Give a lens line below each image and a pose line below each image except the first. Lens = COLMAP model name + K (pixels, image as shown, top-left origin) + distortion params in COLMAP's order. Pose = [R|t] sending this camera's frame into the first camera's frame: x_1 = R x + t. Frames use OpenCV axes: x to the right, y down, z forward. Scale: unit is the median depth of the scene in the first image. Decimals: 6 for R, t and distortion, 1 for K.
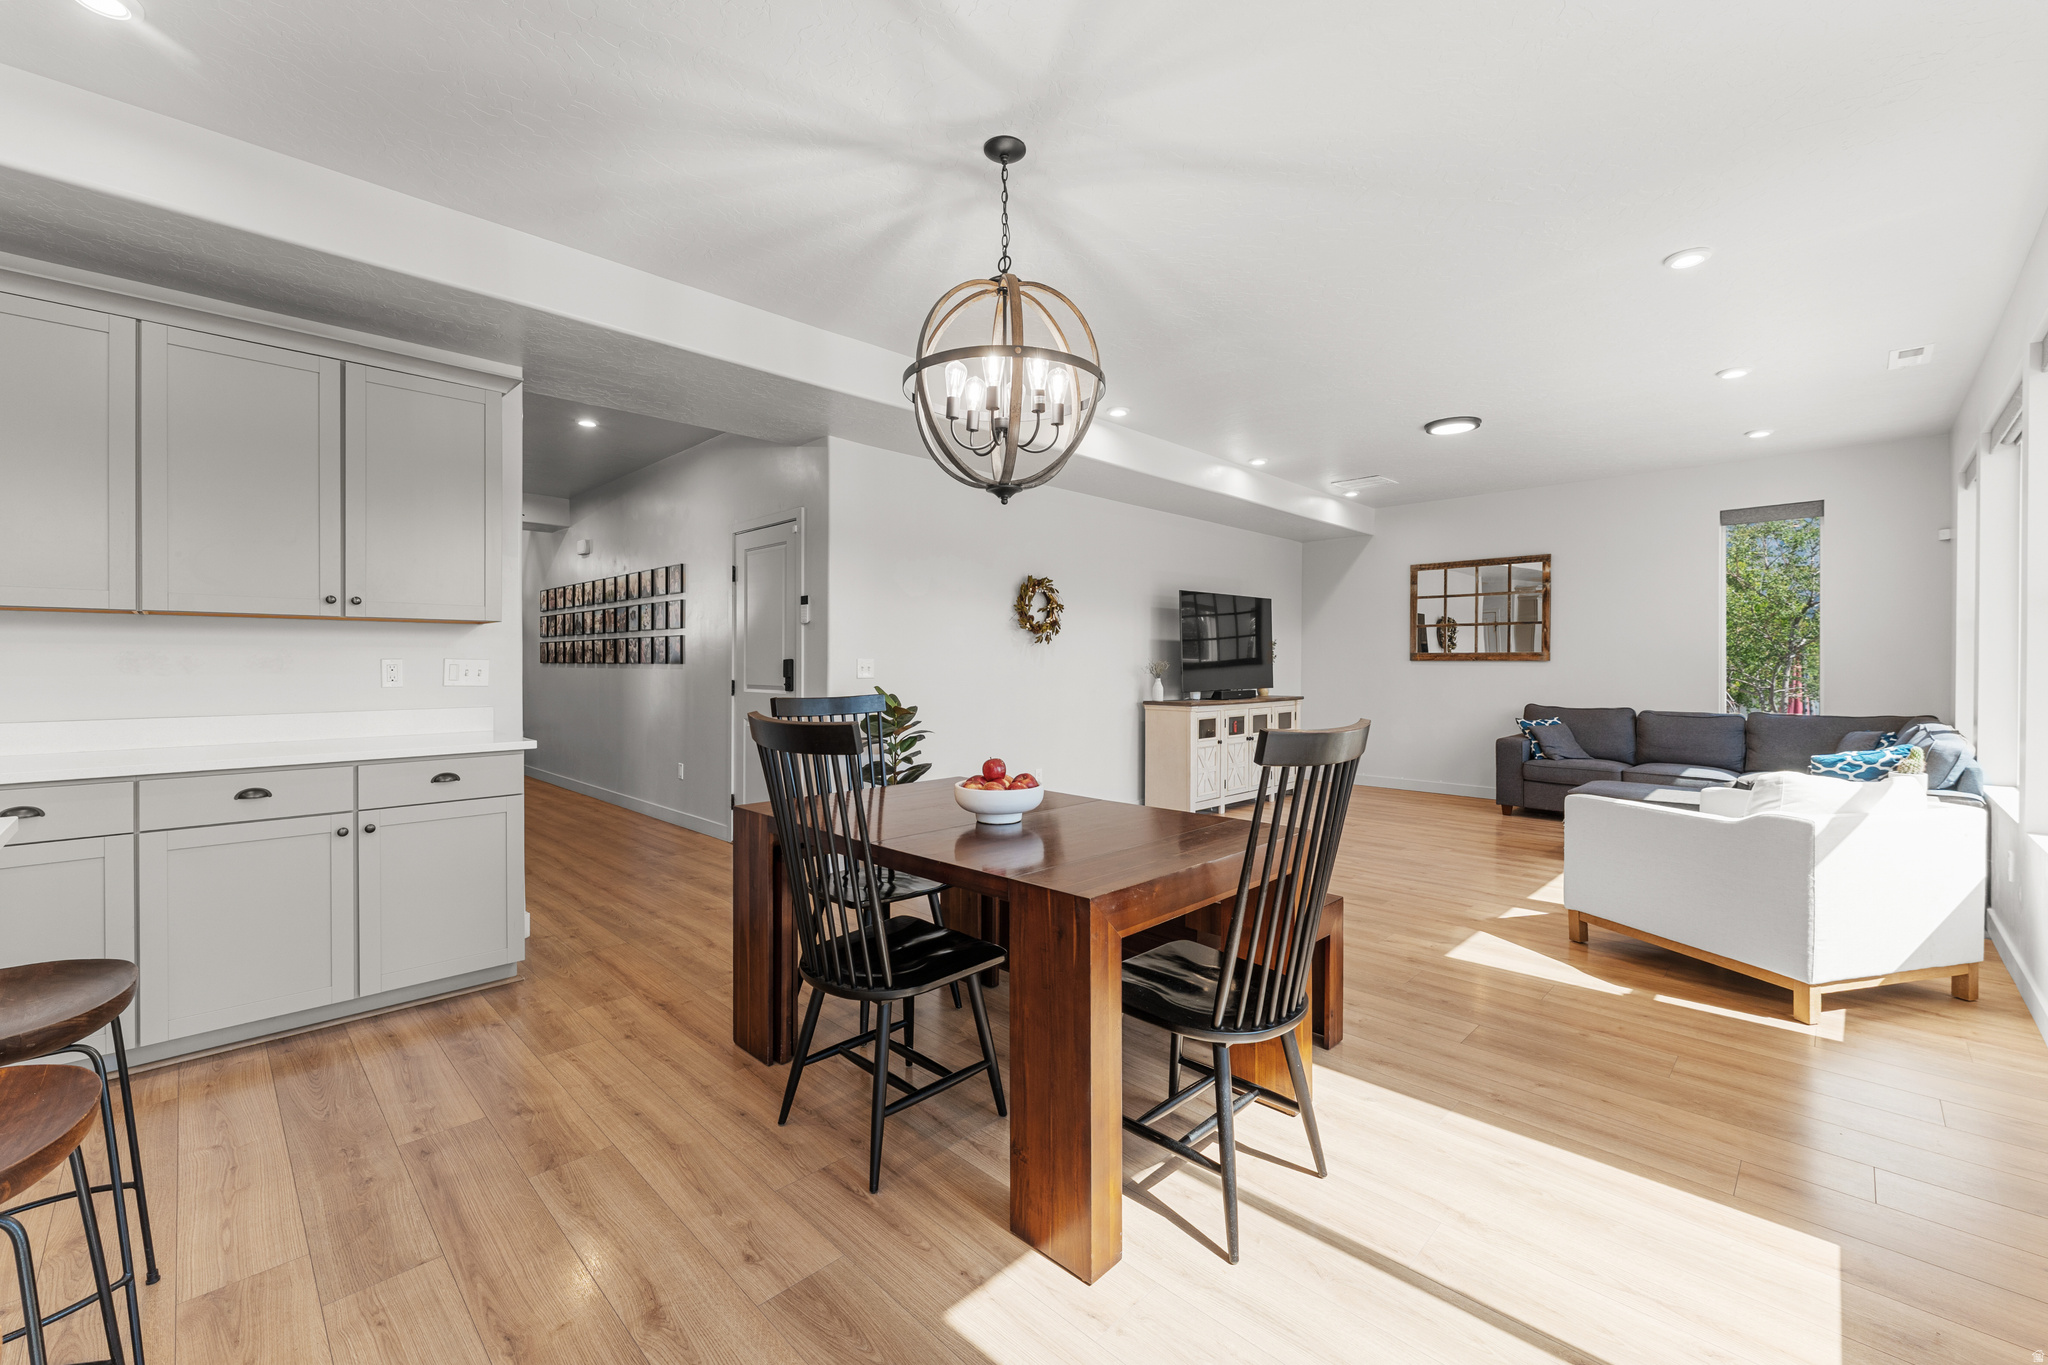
lens RADIAL K [[833.4, 0, 1019.0], [0, 833.4, 669.4], [0, 0, 1]] dist [-0.002754, -0.000287]
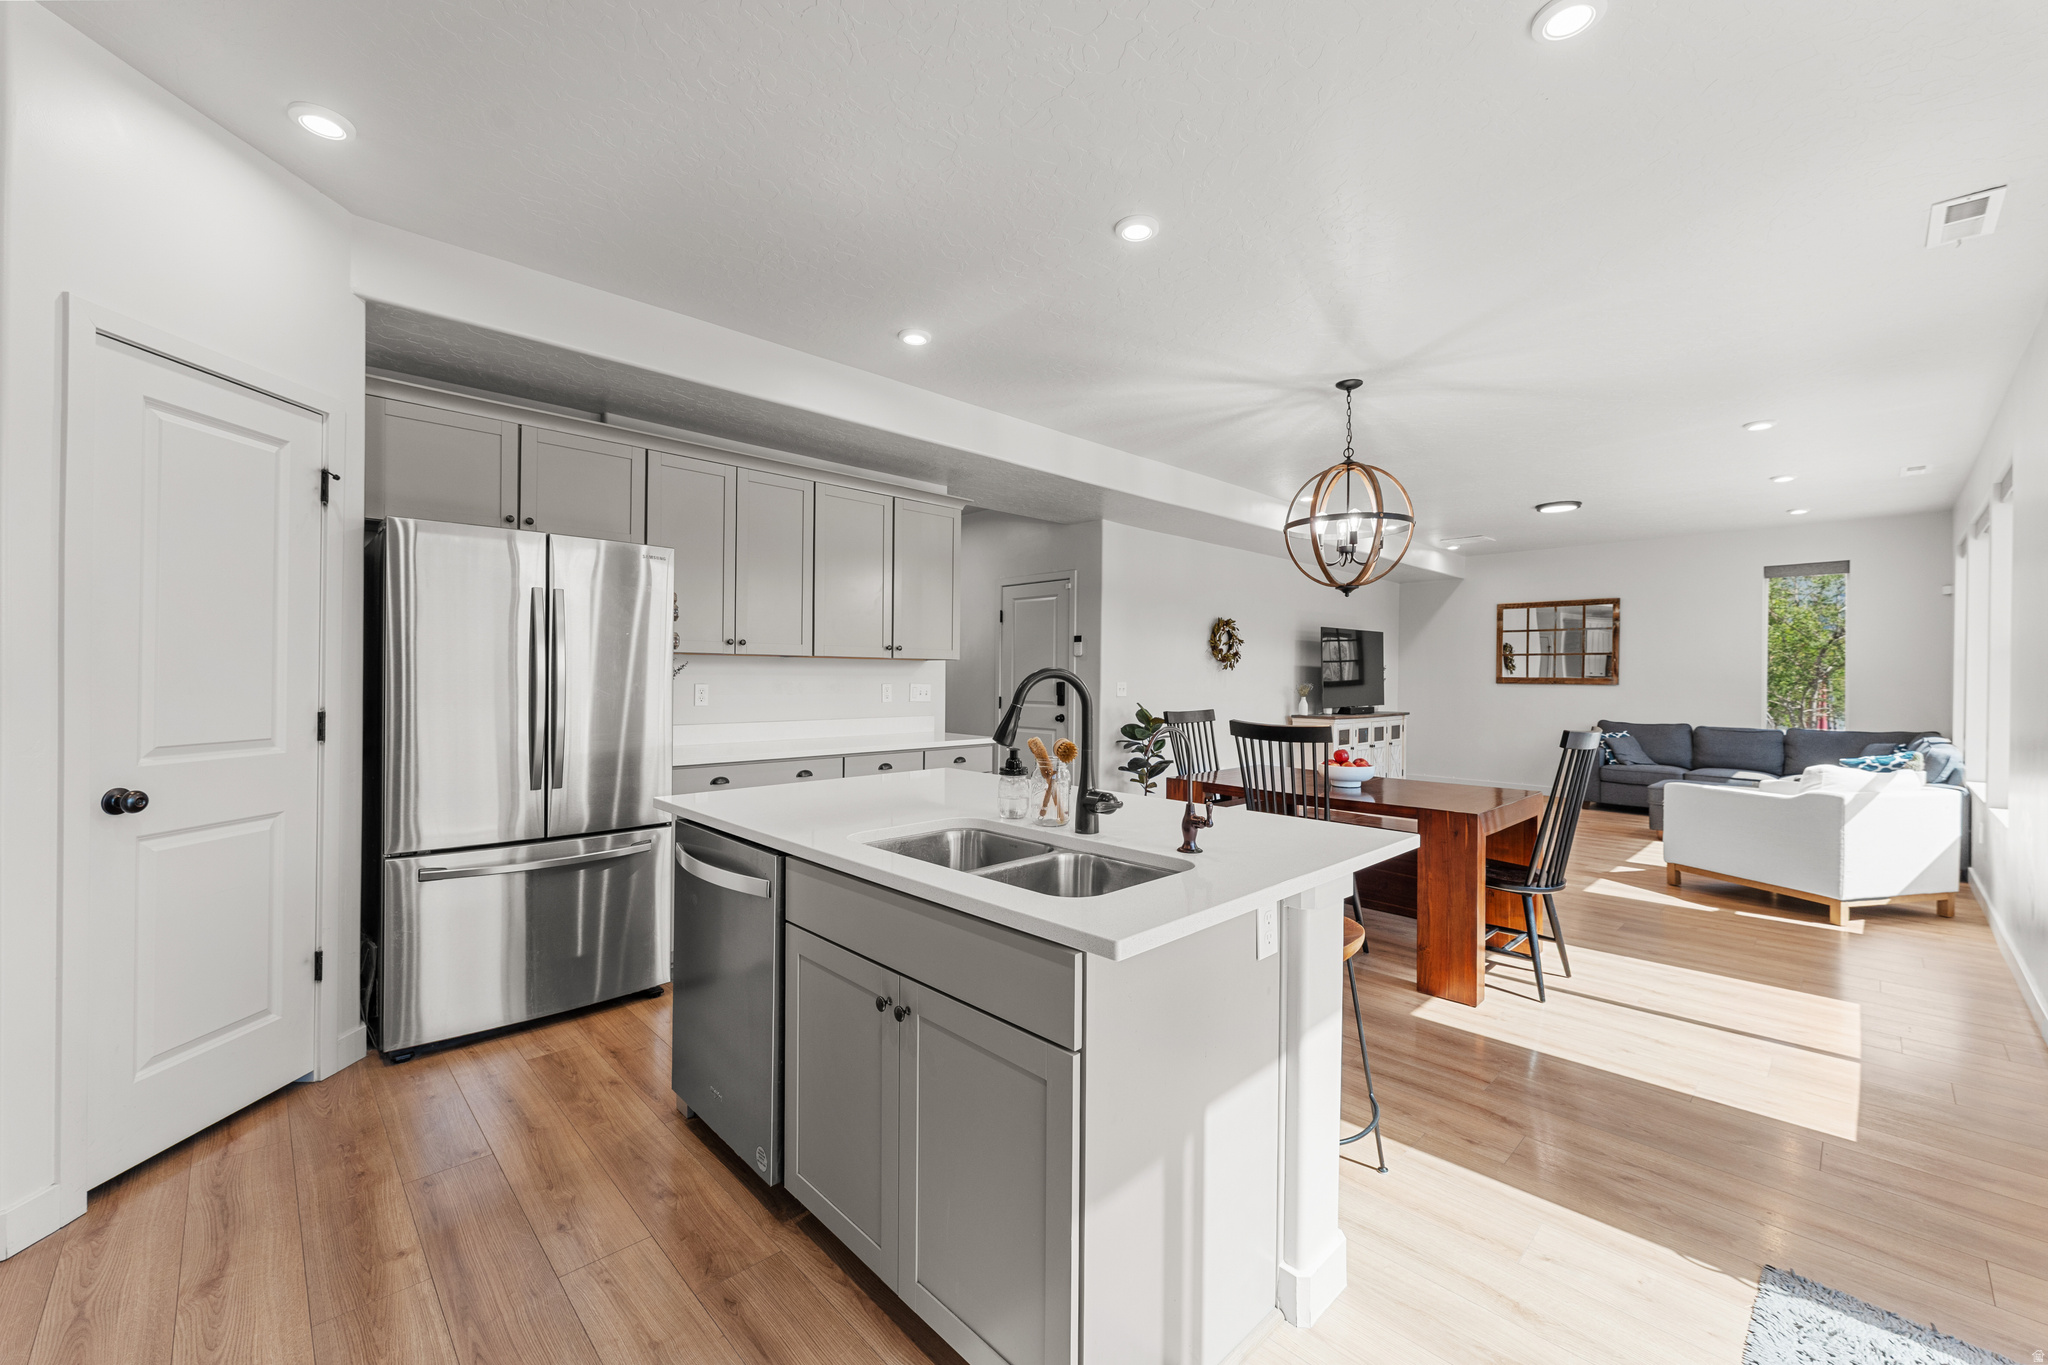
lens RADIAL K [[812.2, 0, 1013.8], [0, 812.2, 682.1], [0, 0, 1]] dist [-0.002893, -0.000292]
pose [[0.999545, 0.006822, -0.029387, -0.389163], [-0.006854, 0.999976, -0.001002, -0.012983], [0.029379, 0.001203, 0.999568, -0.393577]]
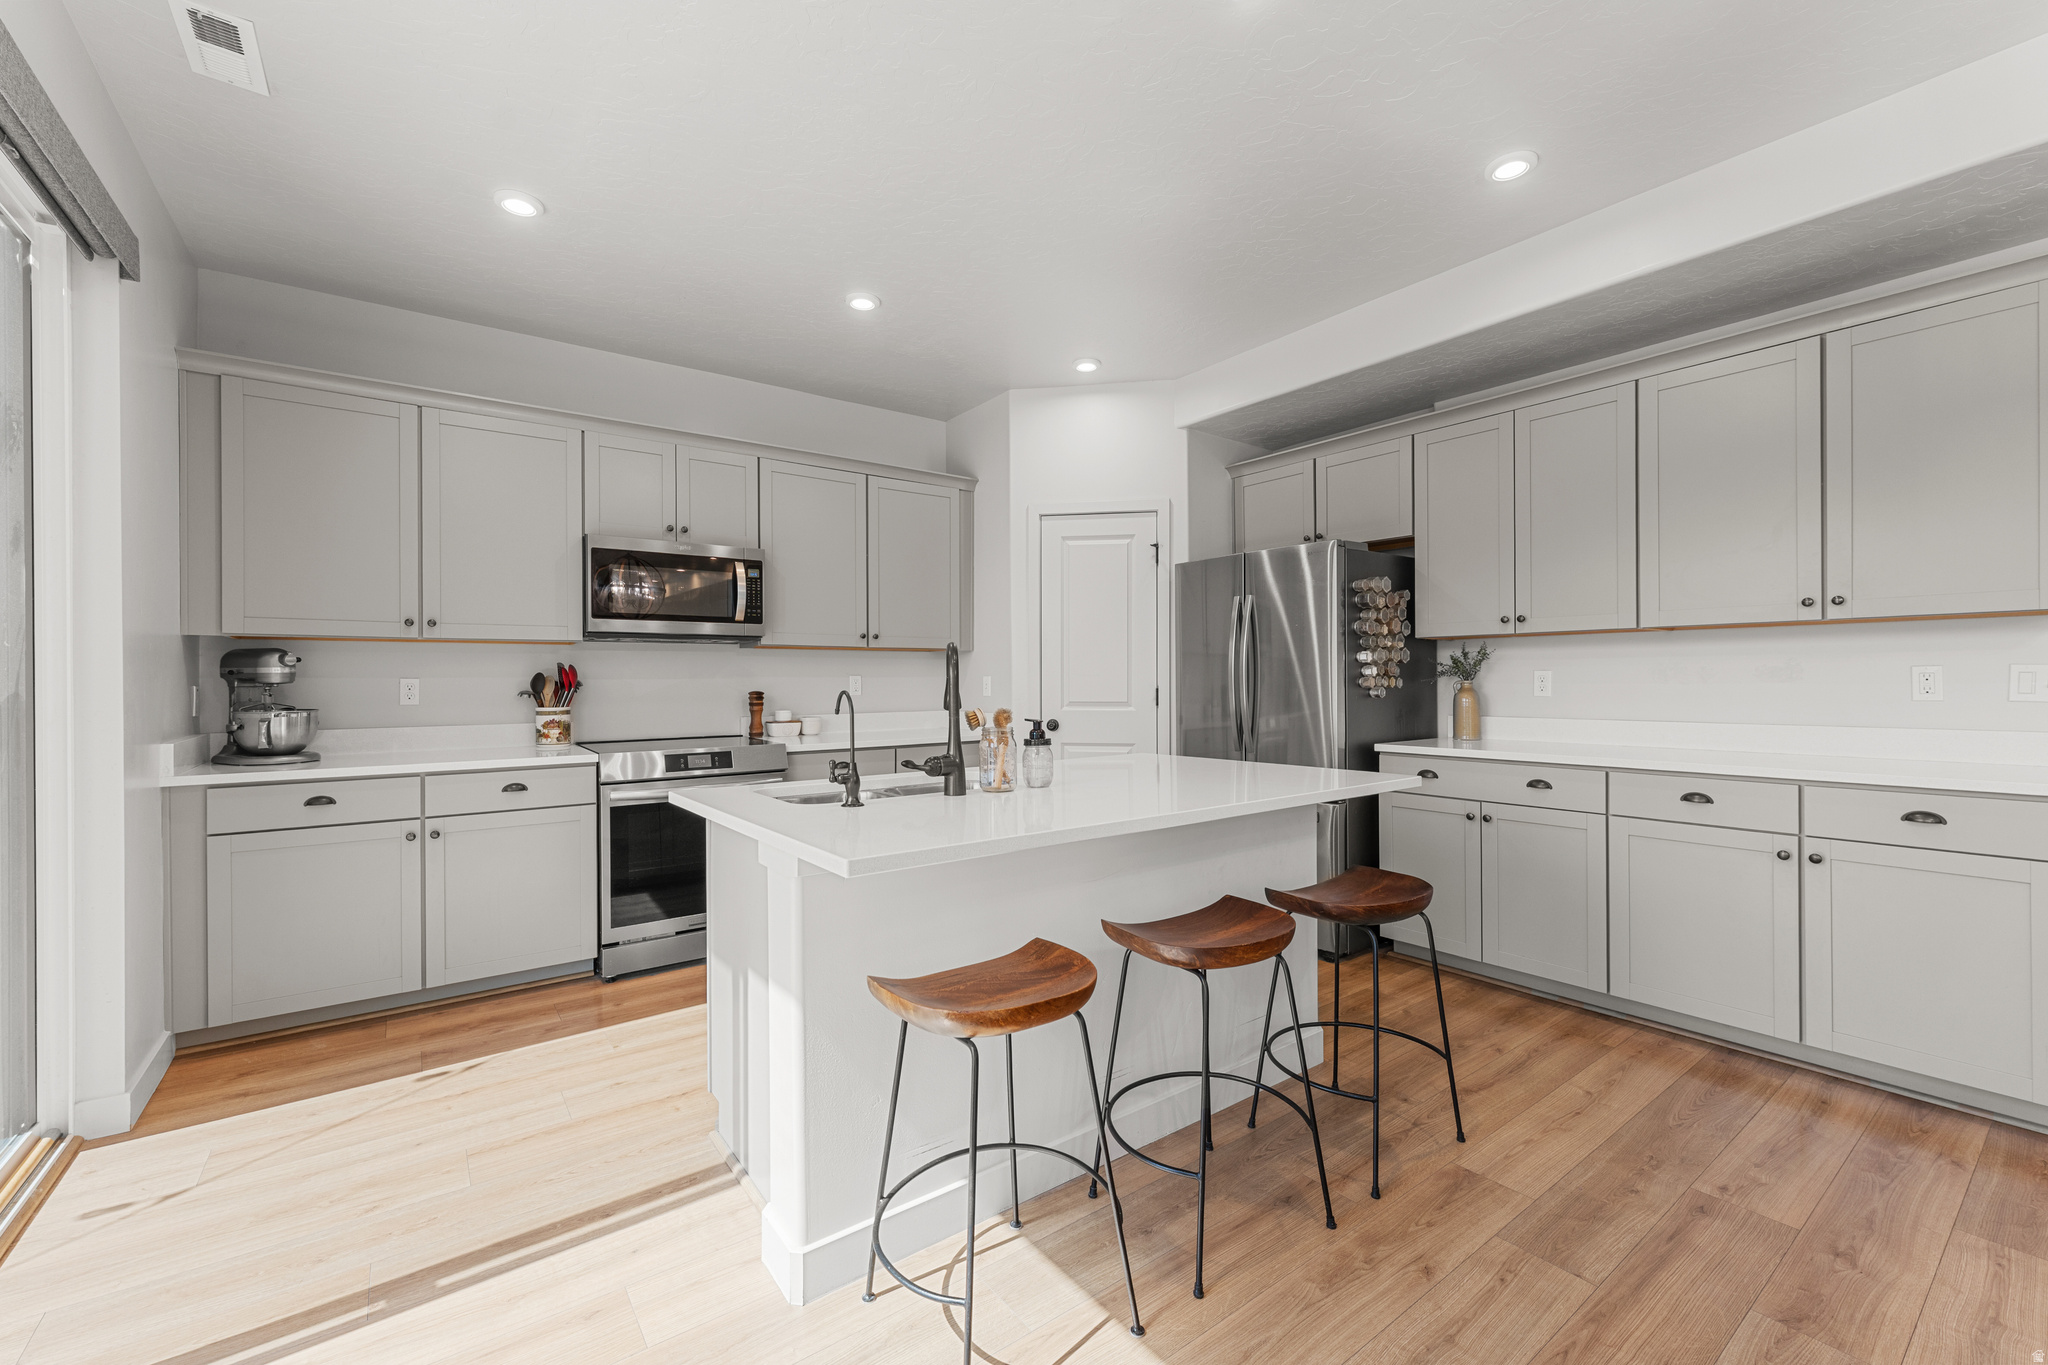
lens RADIAL K [[837.5, 0, 1024.0], [0, 837.5, 682.5], [0, 0, 1]] dist [0.001006, -0.000023]
pose [[-0.149147, 0.003057, -0.988810, 0.152602], [-0.001874, 0.999993, 0.003375, 0.002108], [0.988813, 0.002356, -0.149140, 0.205636]]
